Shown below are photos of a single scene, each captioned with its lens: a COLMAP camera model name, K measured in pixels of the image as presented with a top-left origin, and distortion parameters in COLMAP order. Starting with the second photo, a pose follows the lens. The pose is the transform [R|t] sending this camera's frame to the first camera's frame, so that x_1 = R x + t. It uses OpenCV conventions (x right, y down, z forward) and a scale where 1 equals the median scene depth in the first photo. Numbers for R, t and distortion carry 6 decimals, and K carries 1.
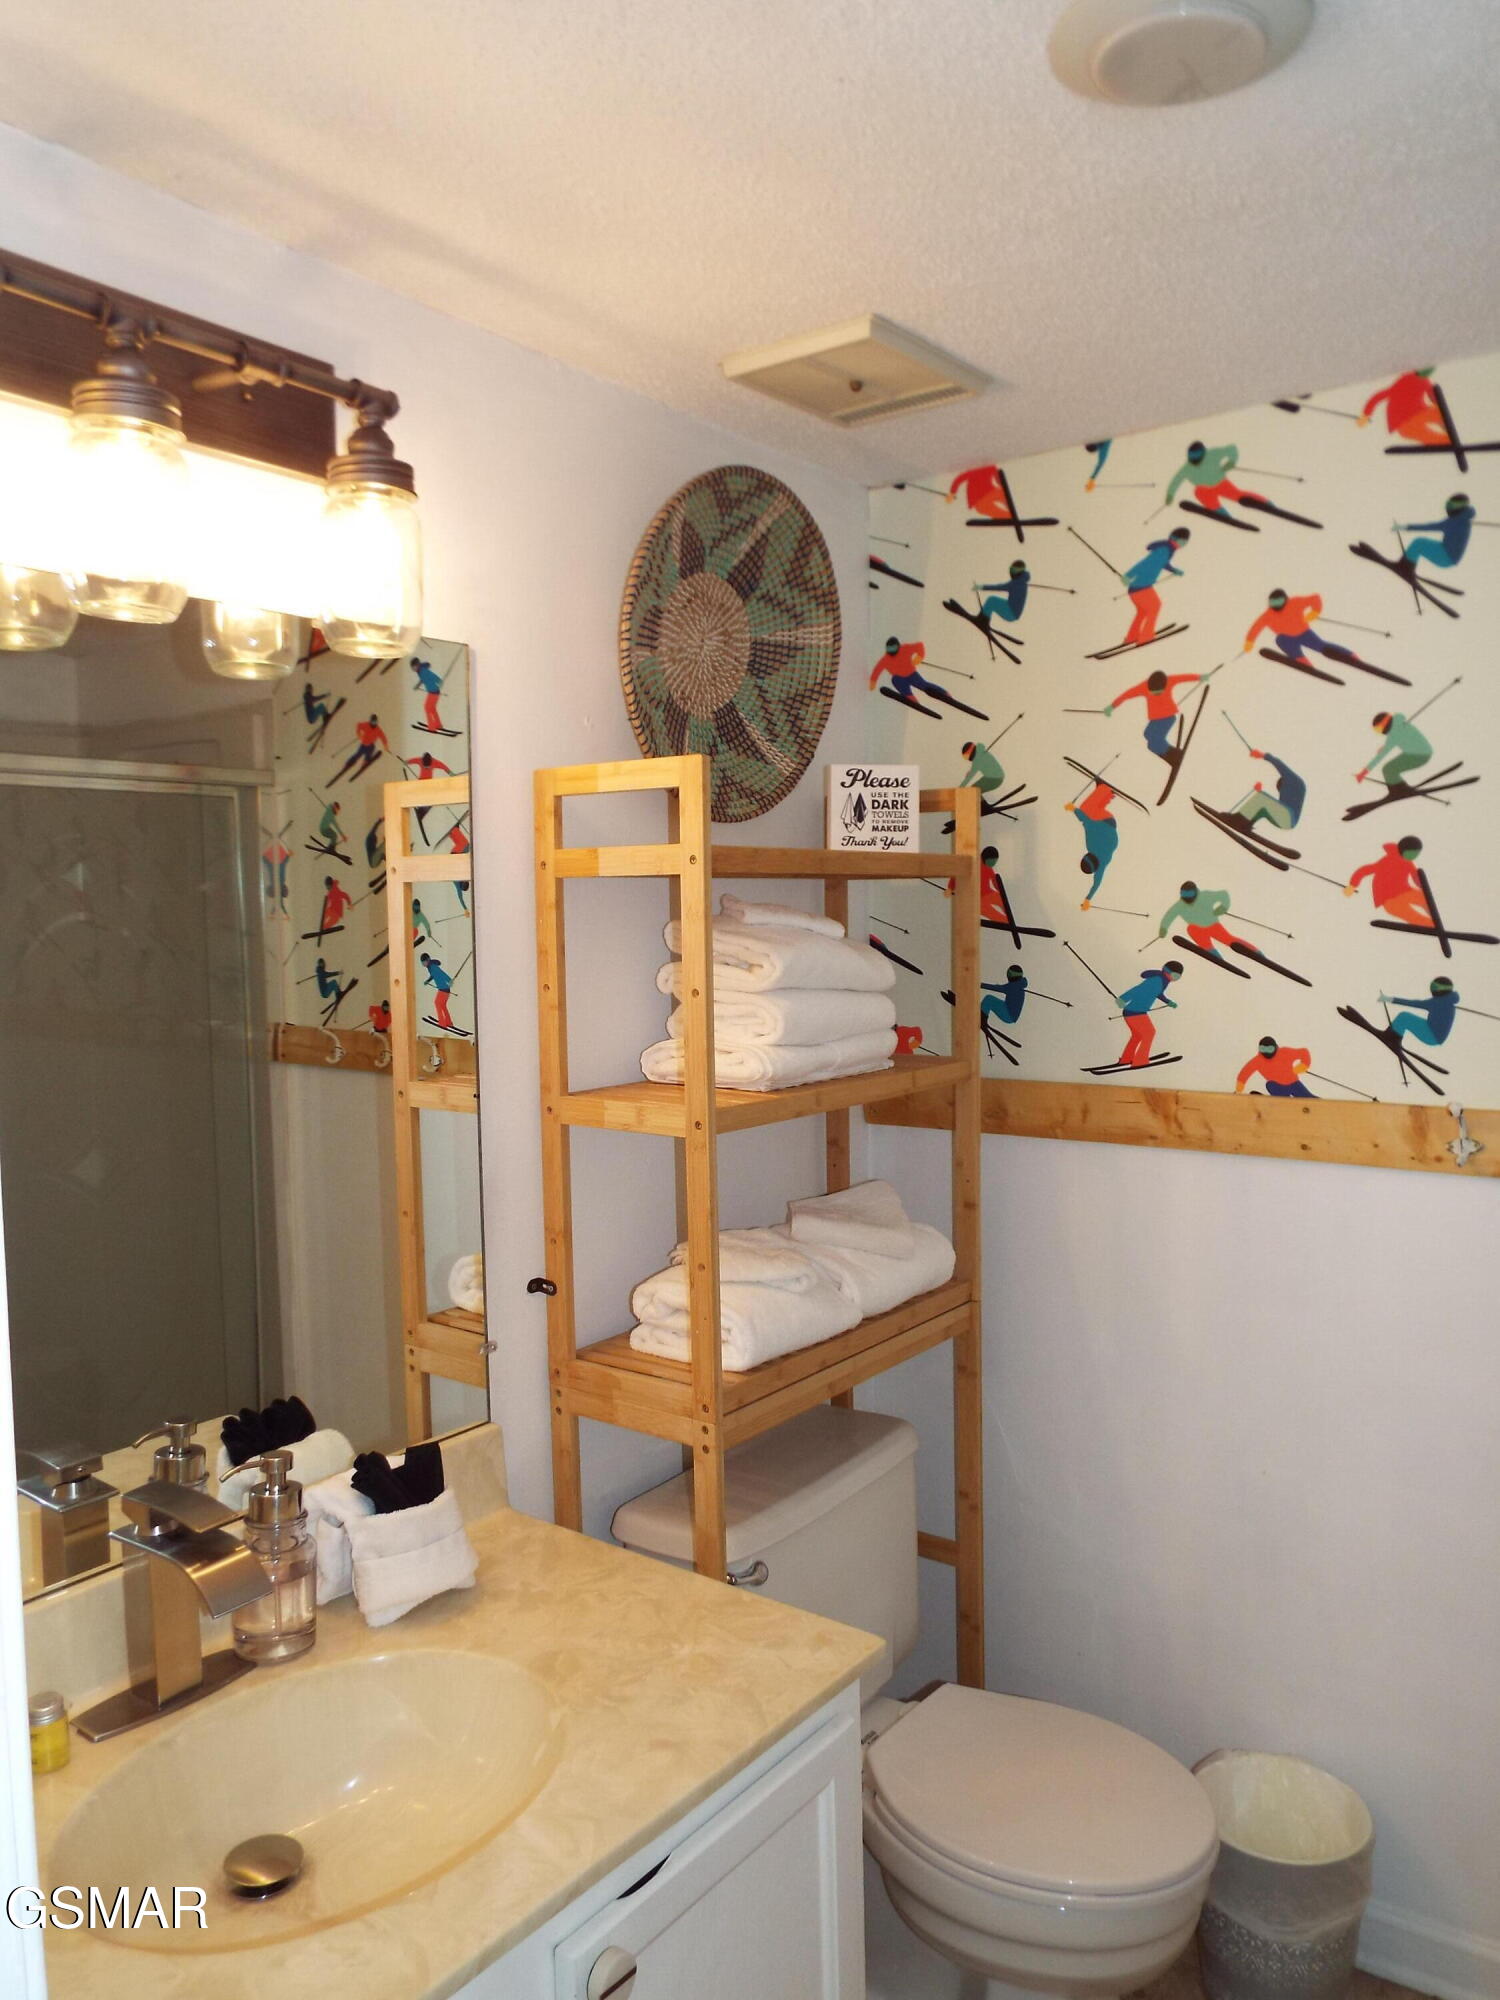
lens RADIAL K [[1457.8, 0, 766.1], [0, 1457.8, 1008.3], [0, 0, 1]] dist [-0.014219, 0.013019]
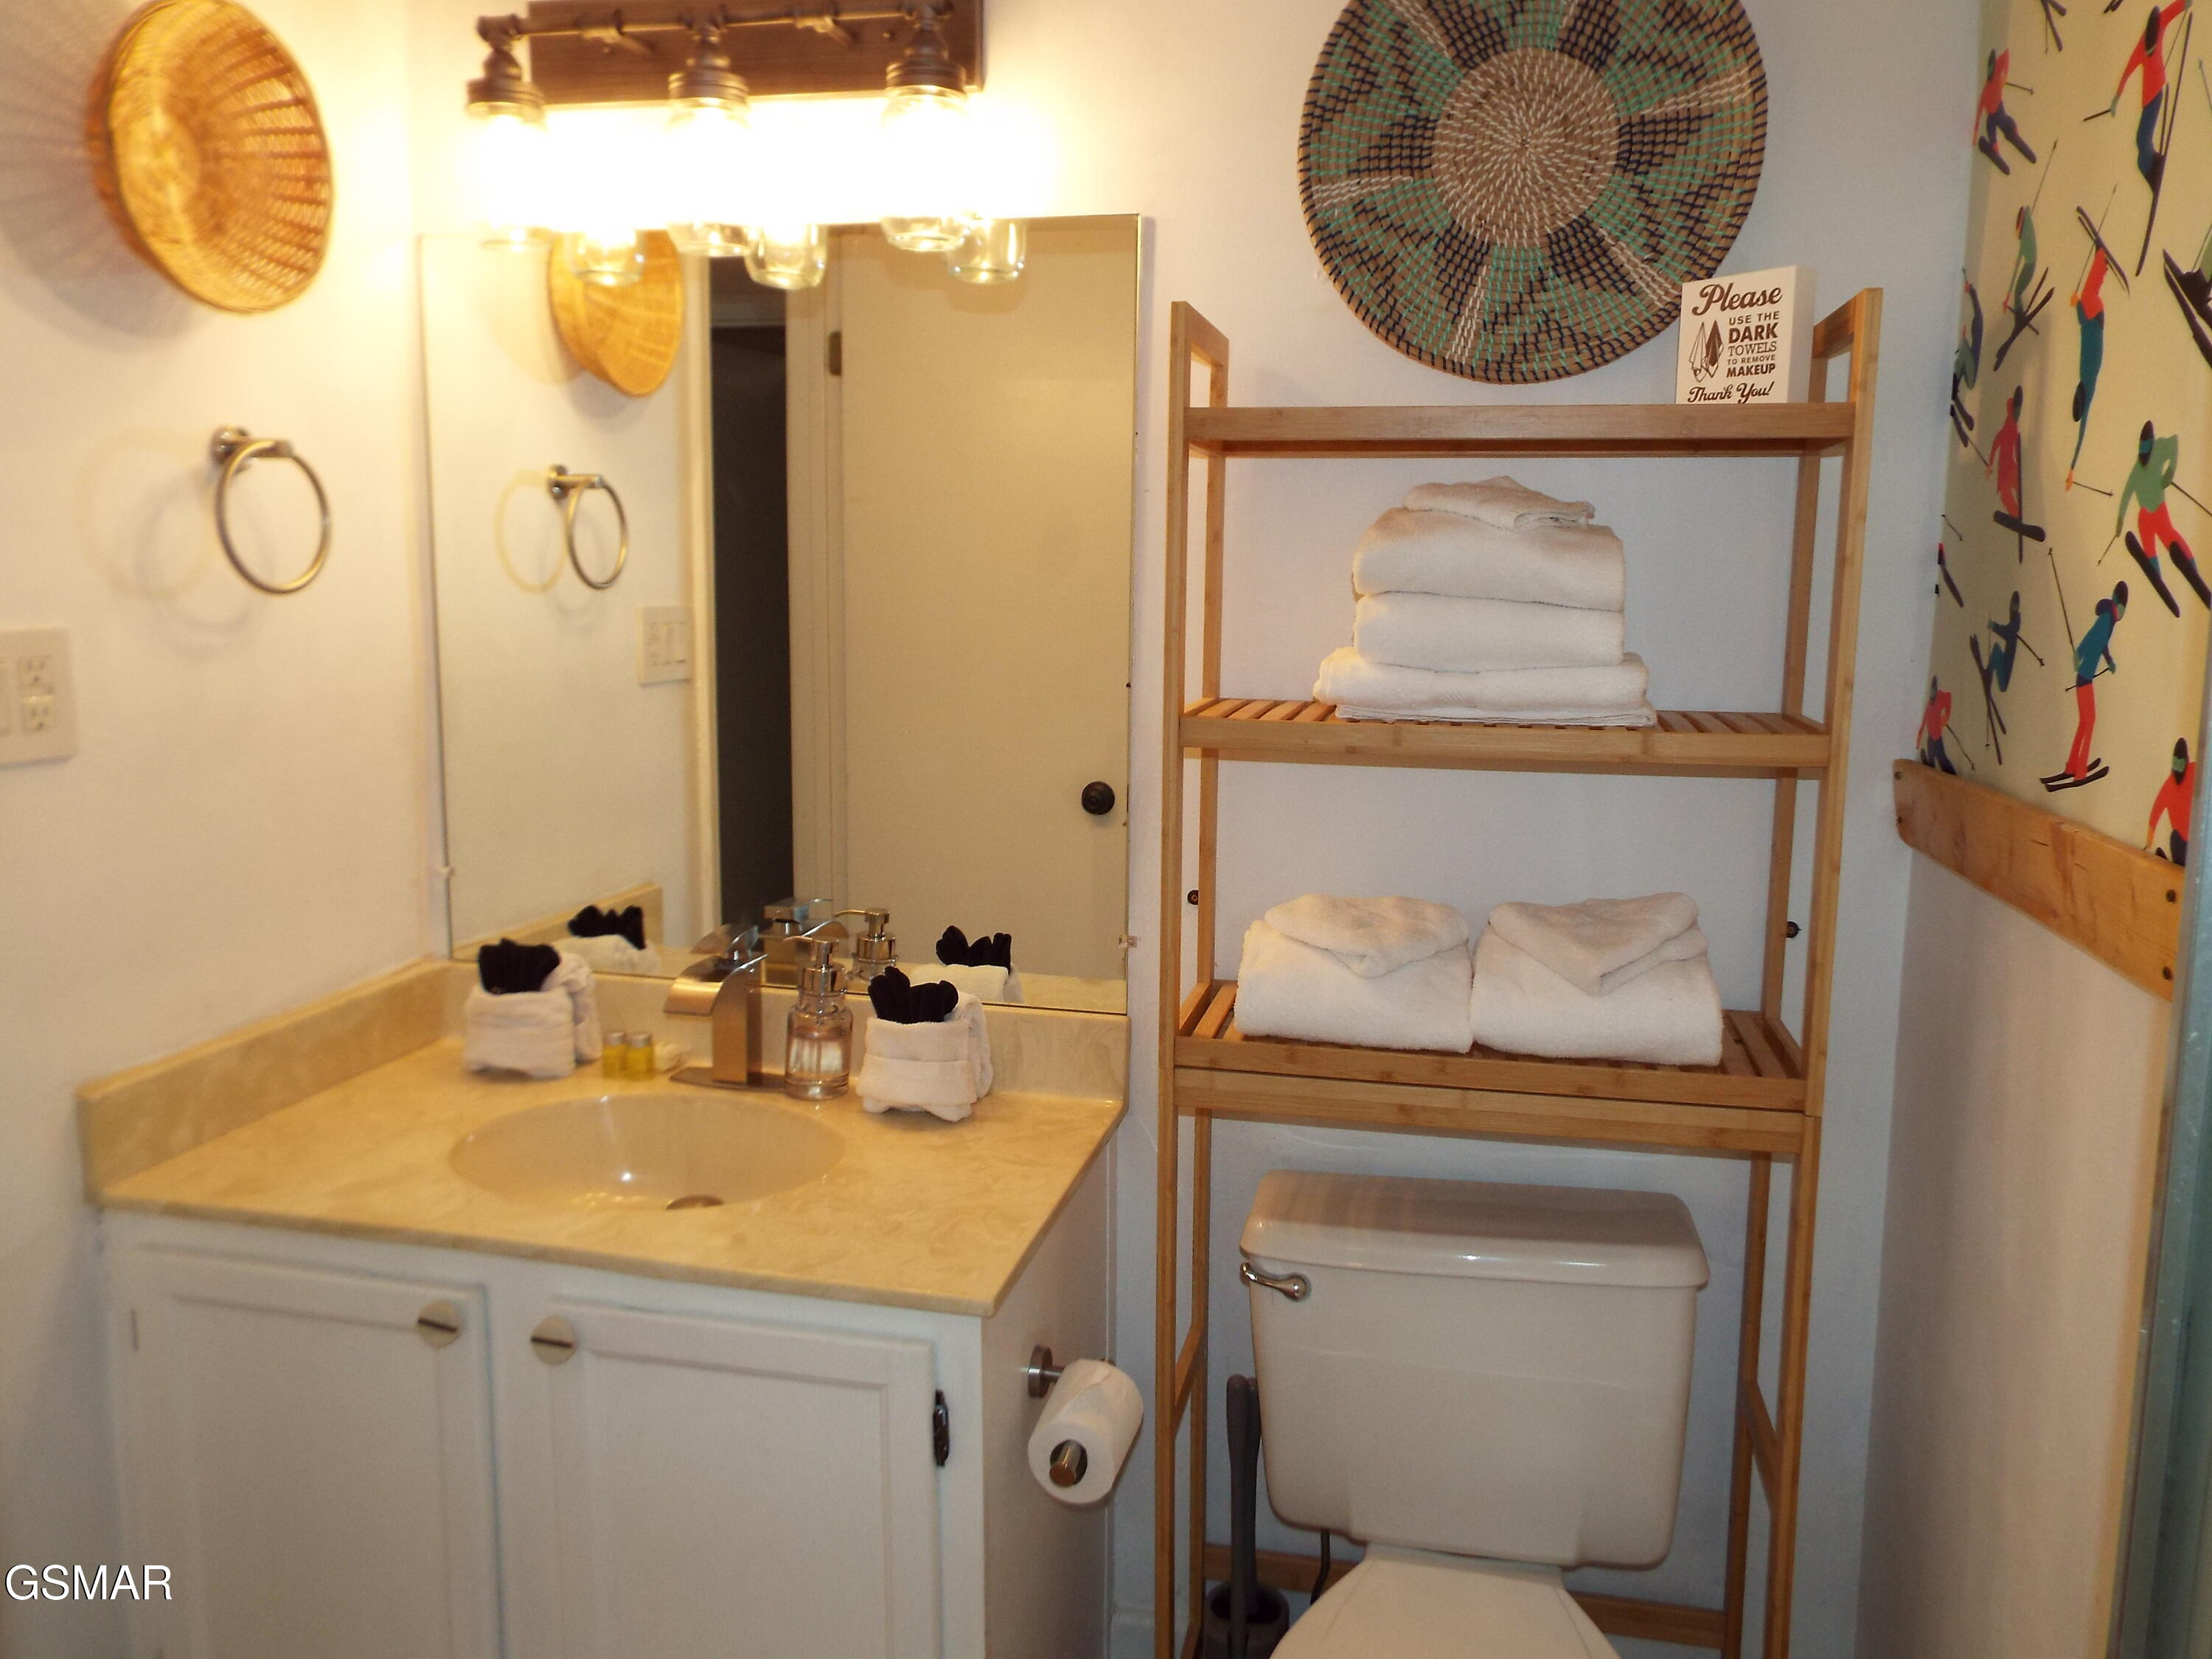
lens RADIAL K [[1612.4, 0, 1121.7], [0, 1612.4, 808.2], [0, 0, 1]] dist [-0.014219, 0.013019]
pose [[0.414188, 0.150397, -0.897680, 0.651158], [-0.082392, 0.988400, 0.127581, 0.002836], [0.906455, 0.021119, 0.421775, 0.441333]]
